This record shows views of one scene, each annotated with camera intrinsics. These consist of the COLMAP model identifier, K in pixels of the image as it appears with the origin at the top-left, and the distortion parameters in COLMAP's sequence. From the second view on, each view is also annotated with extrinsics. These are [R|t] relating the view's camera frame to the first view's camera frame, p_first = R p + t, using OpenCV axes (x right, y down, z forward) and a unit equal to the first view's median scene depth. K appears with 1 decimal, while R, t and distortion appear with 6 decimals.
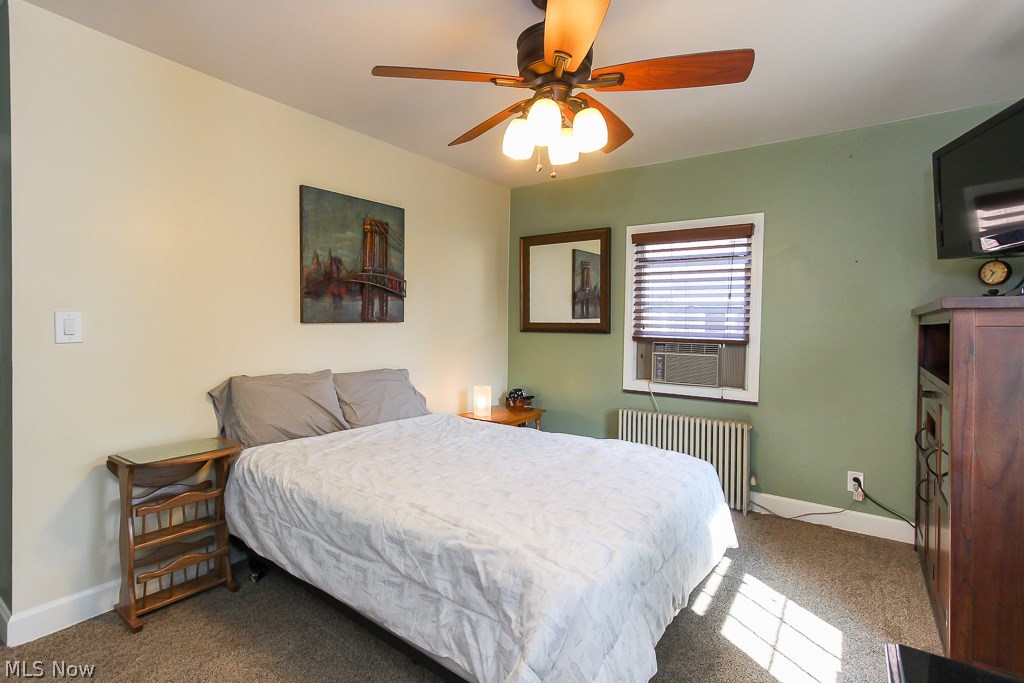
lens RADIAL K [[495.6, 0, 509.1], [0, 495.6, 333.8], [0, 0, 1]] dist [-0.001813, 0.000063]
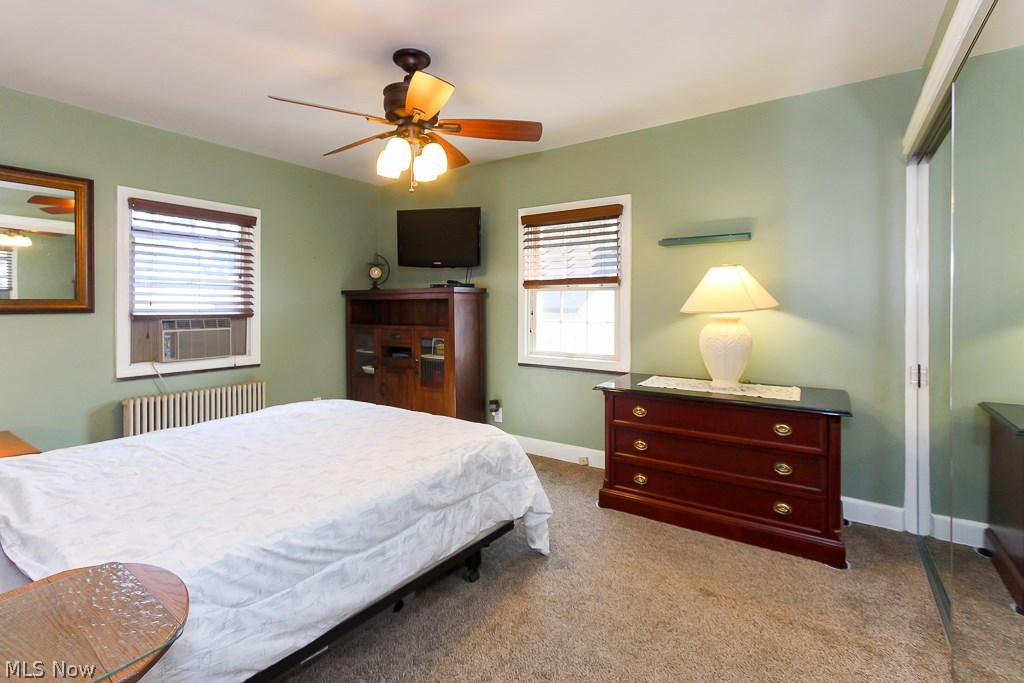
lens RADIAL K [[476.2, 0, 489.2], [0, 476.2, 304.9], [0, 0, 1]] dist [-0.010743, 0.004665]
pose [[0.005293, -0.012593, 0.999907, -0.649291], [0.020006, 0.999722, 0.012485, -0.010907], [-0.999786, 0.019938, 0.005544, 0.412375]]
